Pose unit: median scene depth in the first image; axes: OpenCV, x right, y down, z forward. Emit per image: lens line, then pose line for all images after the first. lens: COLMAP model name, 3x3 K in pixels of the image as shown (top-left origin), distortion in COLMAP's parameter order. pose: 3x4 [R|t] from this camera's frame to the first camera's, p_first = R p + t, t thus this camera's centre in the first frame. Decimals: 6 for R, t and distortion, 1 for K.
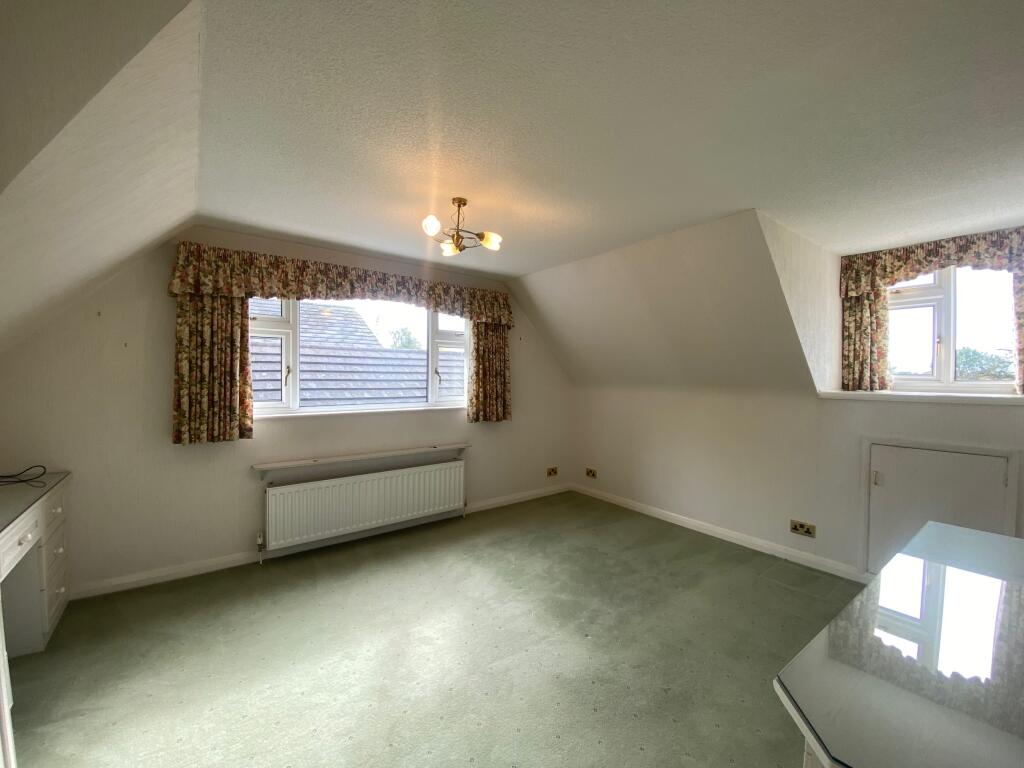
lens RADIAL K [[411.5, 0, 519.0], [0, 411.5, 389.1], [0, 0, 1]] dist [0.003099, -0.012649]
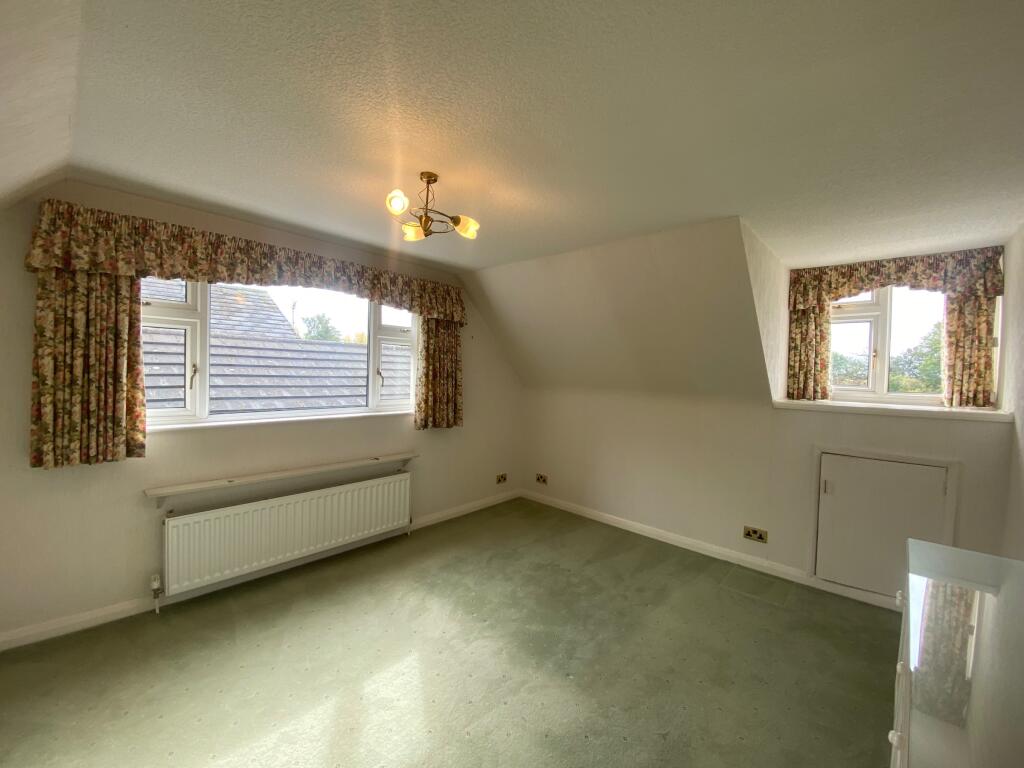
lens RADIAL K [[411.5, 0, 516.3], [0, 411.5, 387.9], [0, 0, 1]] dist [0.003099, -0.012649]
pose [[0.984722, 0.012217, 0.173706, -0.085632], [-0.014096, 0.999855, 0.009583, -0.029211], [-0.173564, -0.011885, 0.984751, 0.107557]]
